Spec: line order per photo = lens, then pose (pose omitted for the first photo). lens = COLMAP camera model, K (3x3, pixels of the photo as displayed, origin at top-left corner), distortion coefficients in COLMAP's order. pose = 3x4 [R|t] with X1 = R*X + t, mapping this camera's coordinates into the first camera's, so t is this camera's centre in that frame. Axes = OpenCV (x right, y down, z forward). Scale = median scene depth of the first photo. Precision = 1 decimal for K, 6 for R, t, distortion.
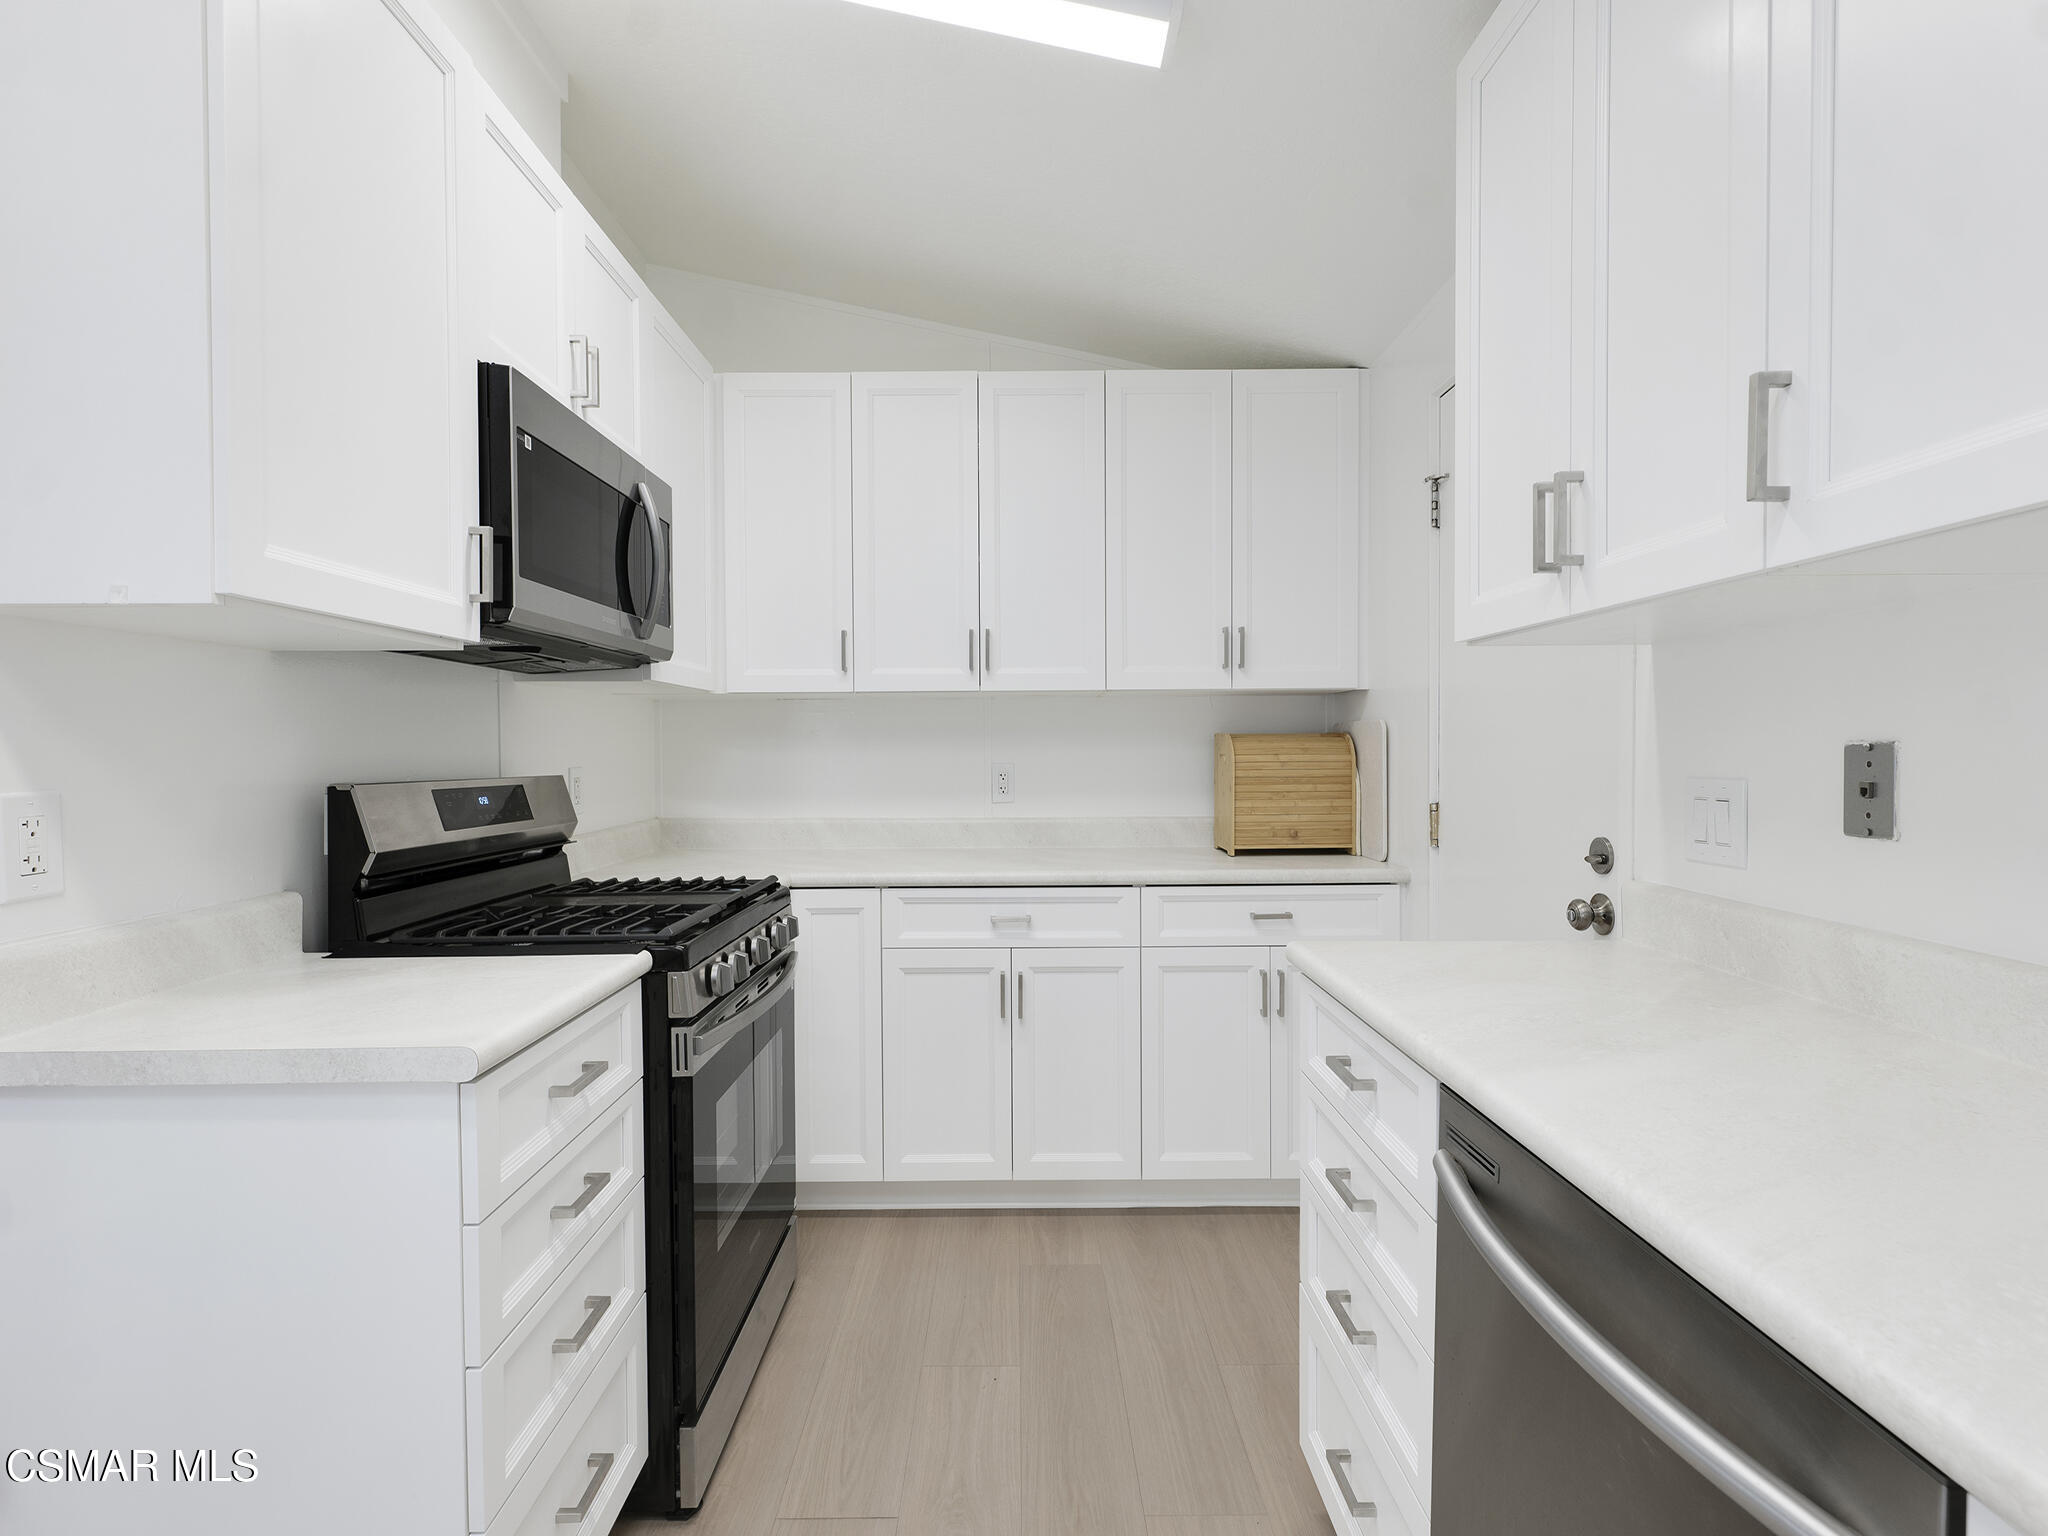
lens RADIAL K [[924.2, 0, 1011.2], [0, 924.2, 769.4], [0, 0, 1]] dist [0.003487, -0.001804]
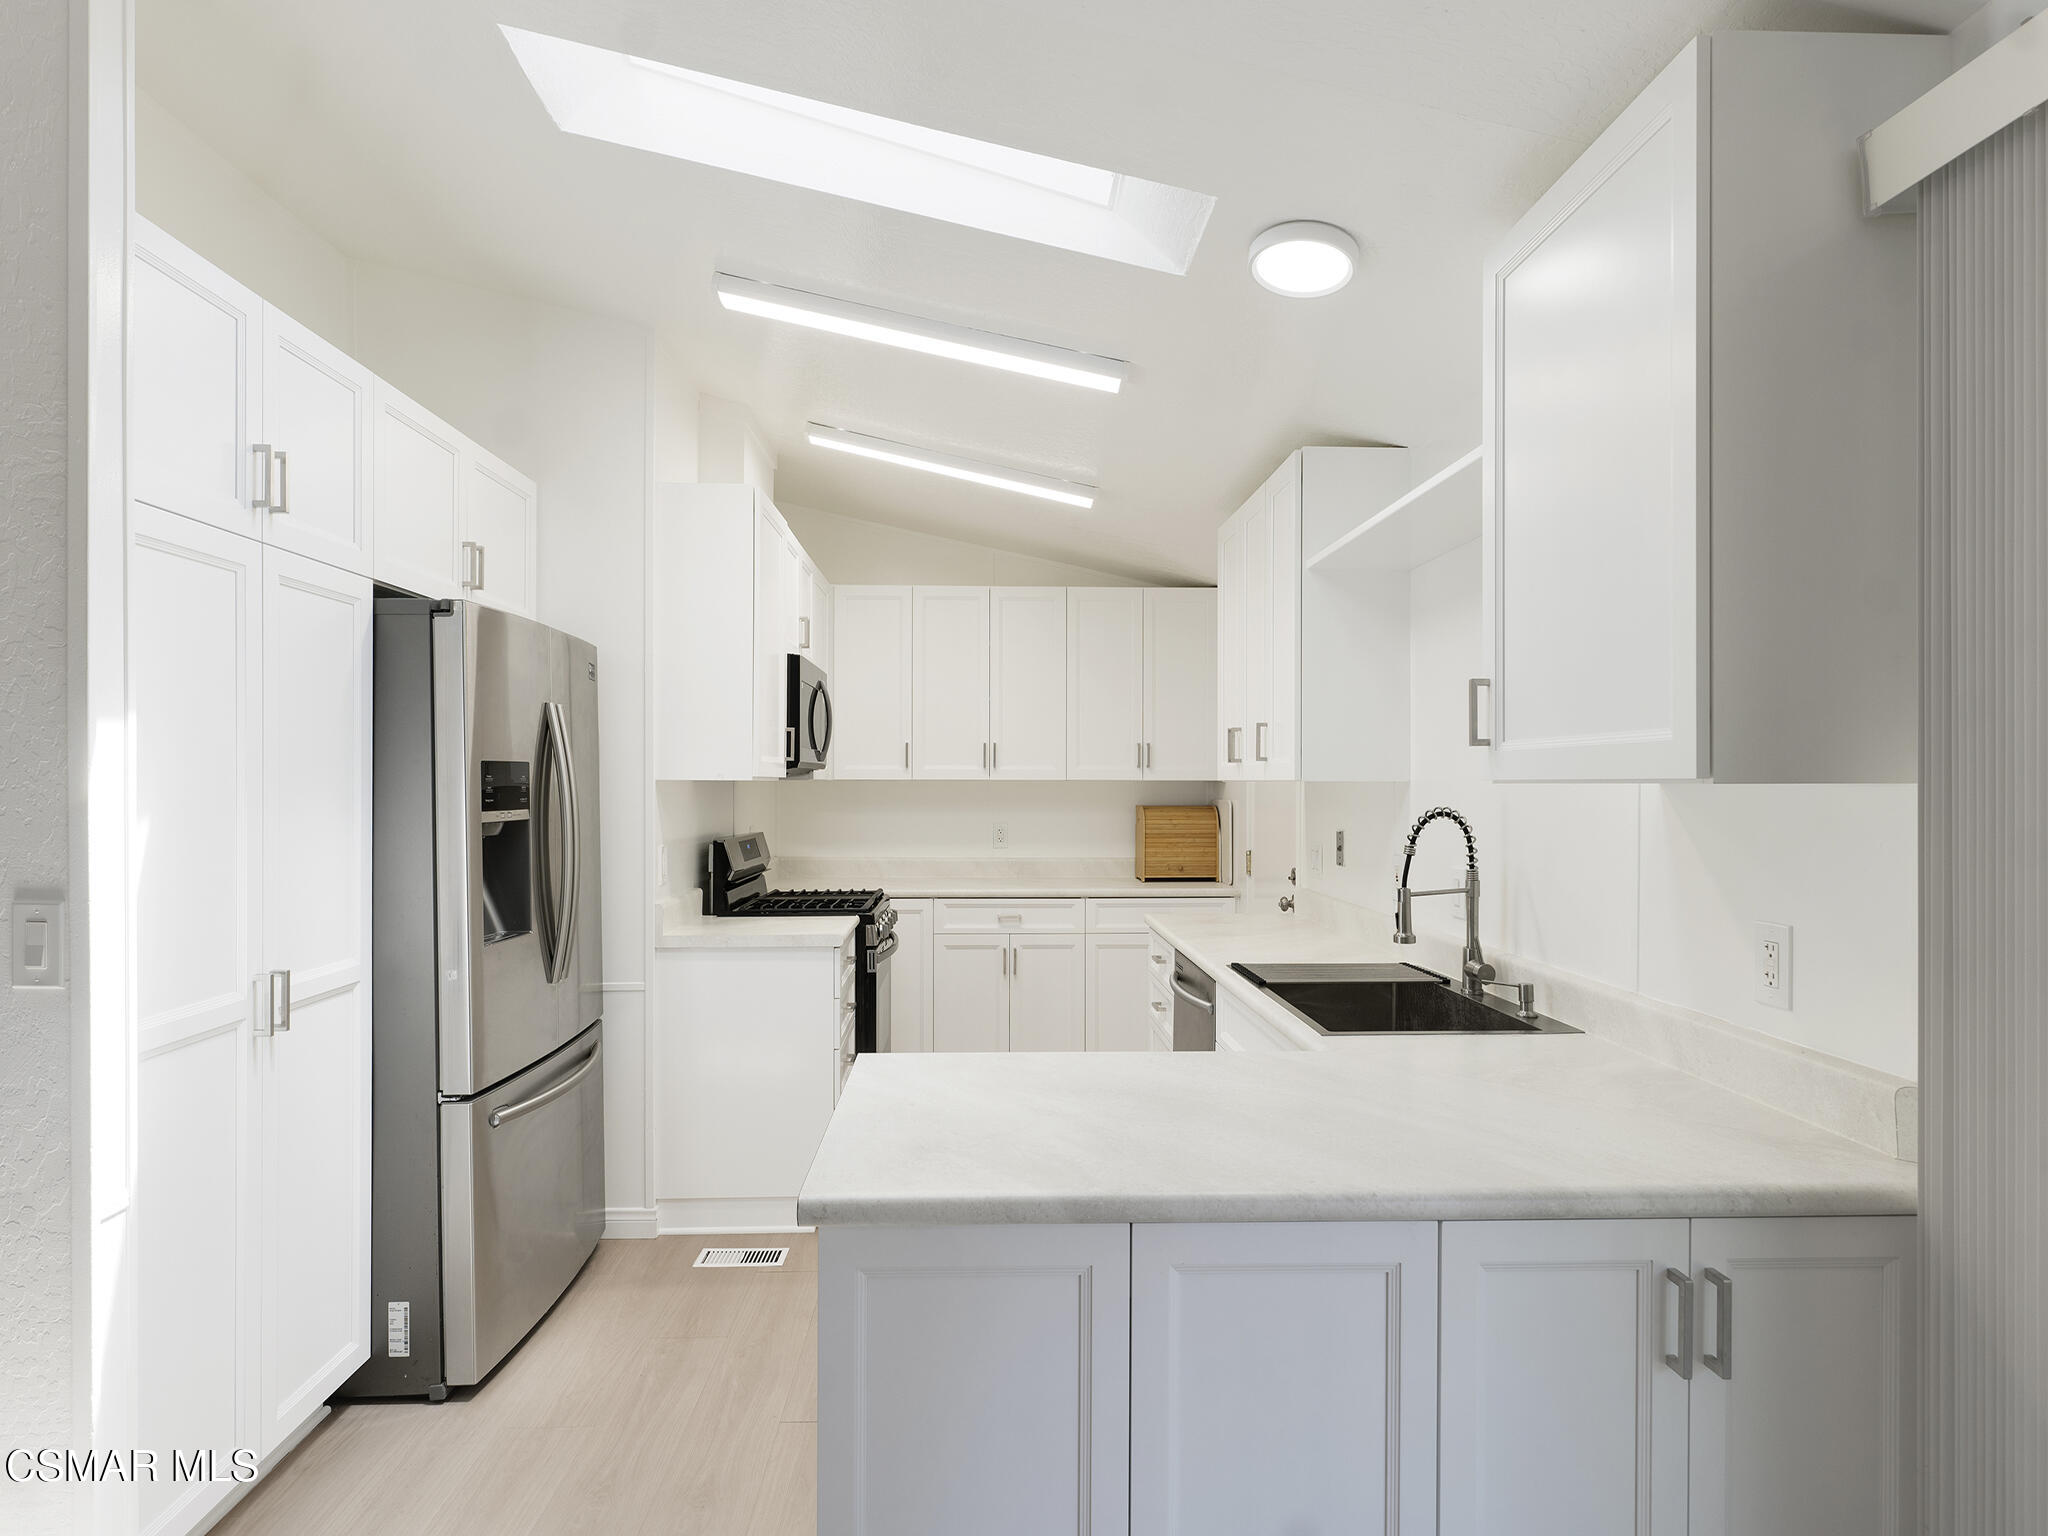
lens RADIAL K [[1050.8, 0, 1002.2], [0, 1050.8, 783.3], [0, 0, 1]] dist [-0.002196, 0.001375]
pose [[0.999491, 0.008570, 0.030740, -0.075358], [-0.007919, 0.999743, -0.021243, -0.043566], [-0.030914, 0.020988, 0.999302, -0.943598]]
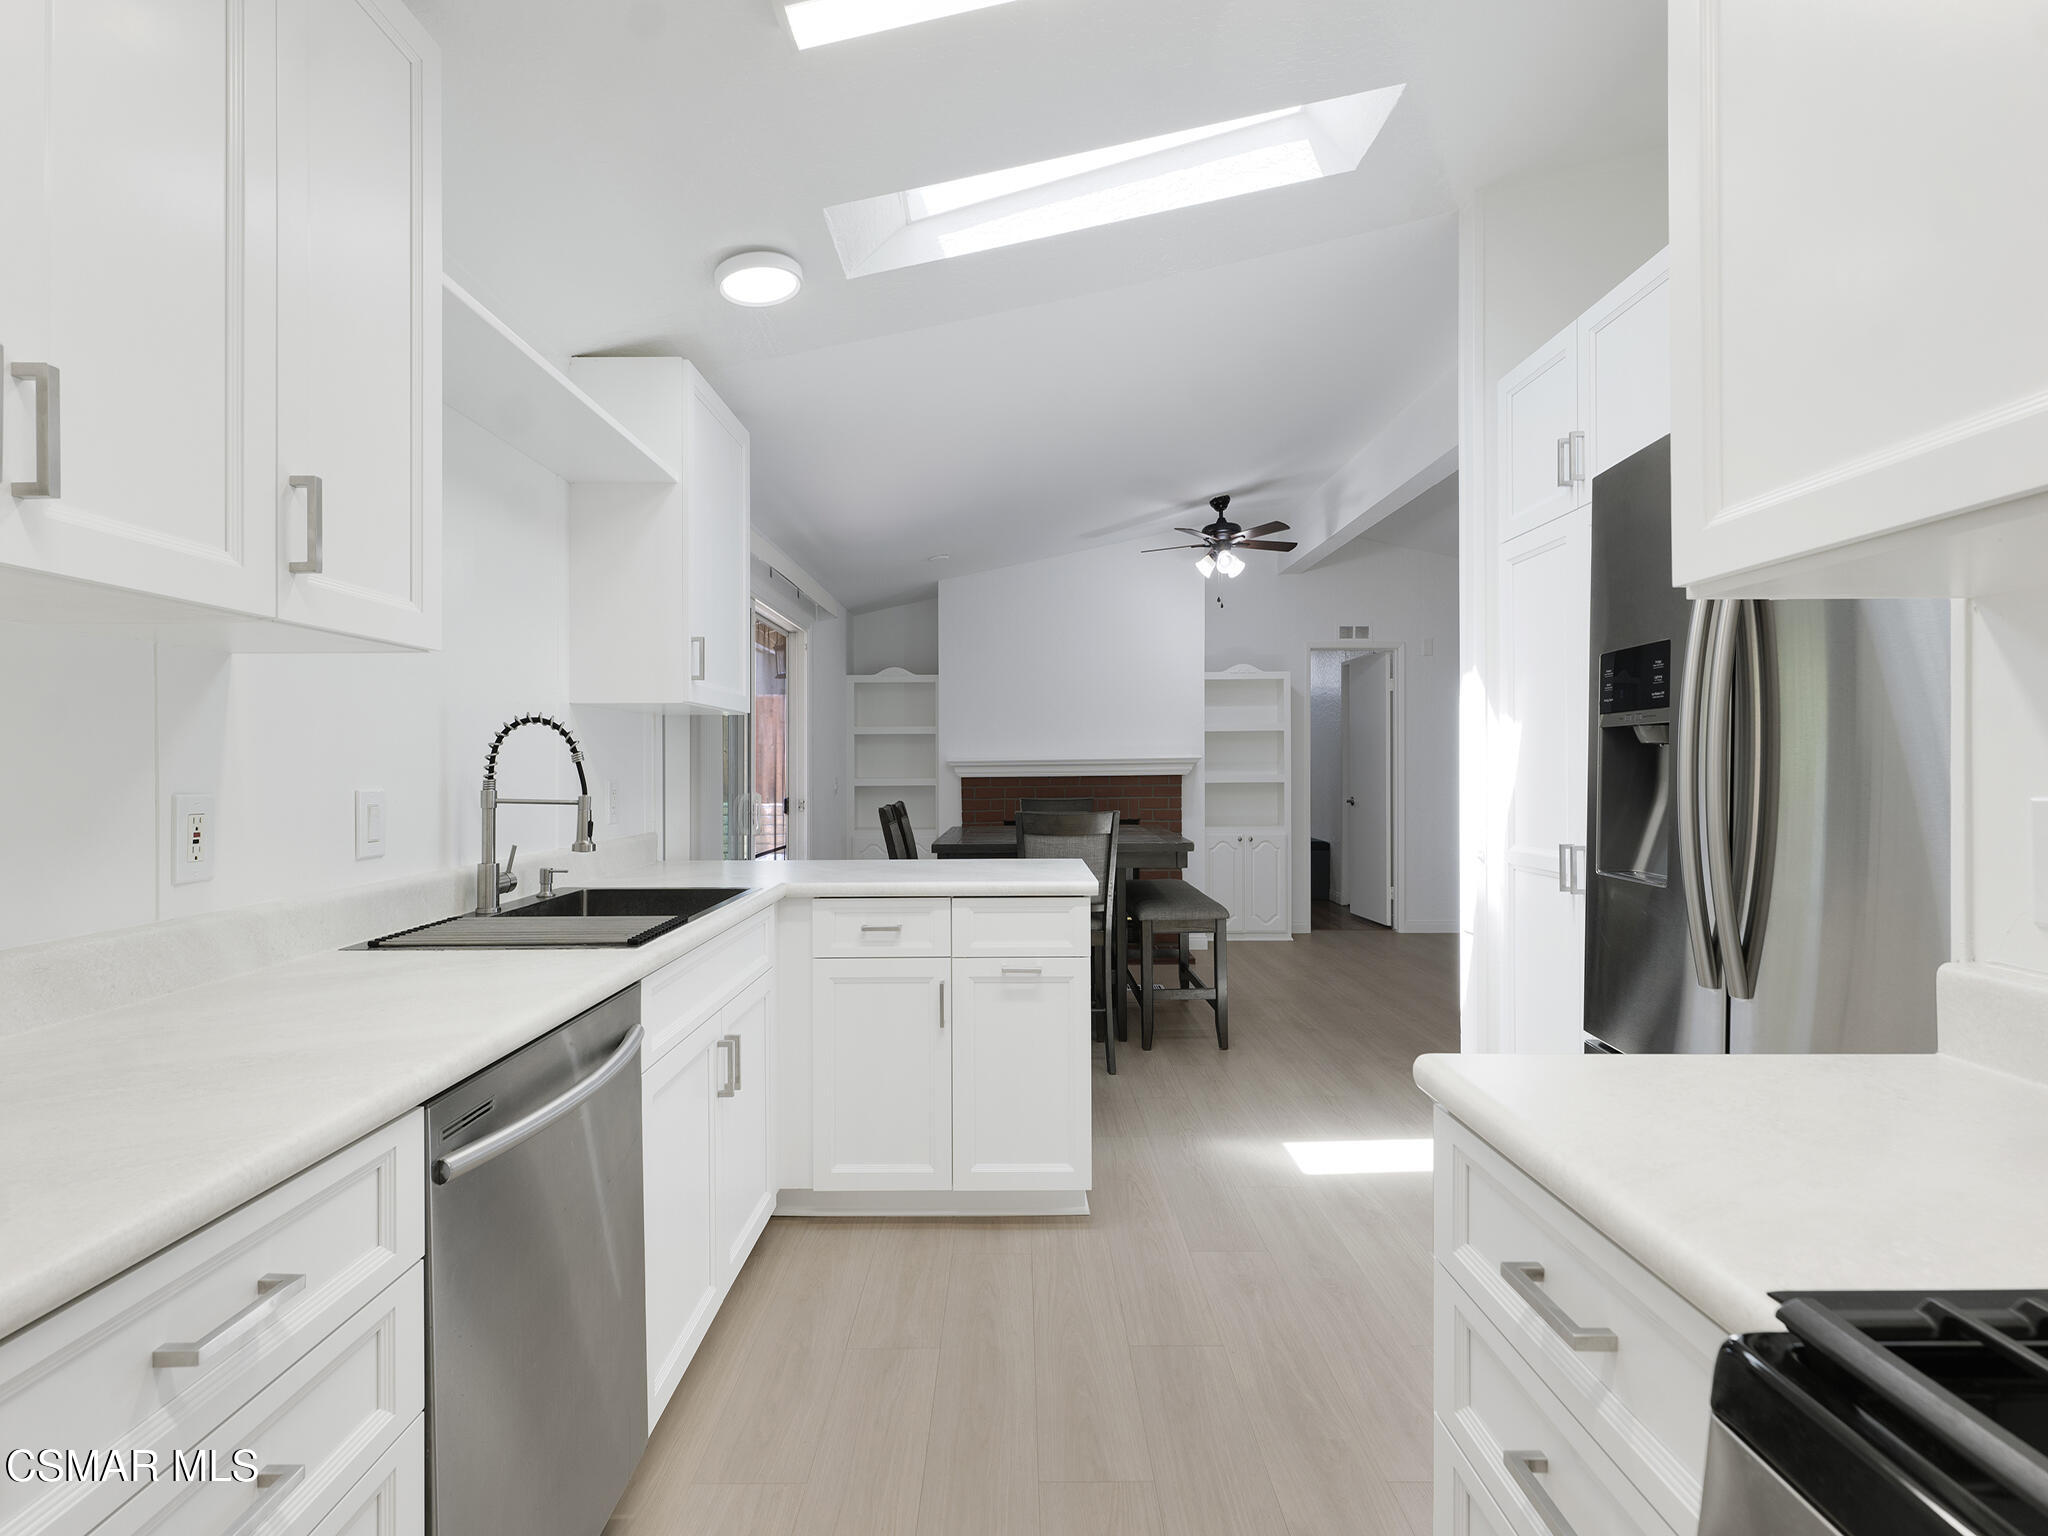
lens RADIAL K [[924.2, 0, 1011.8], [0, 924.2, 766.5], [0, 0, 1]] dist [0.003487, -0.001804]
pose [[-0.999947, 0.009957, 0.002521, -0.064374], [0.010009, 0.999718, 0.021542, -0.012627], [-0.002306, 0.021566, -0.999765, 0.811106]]
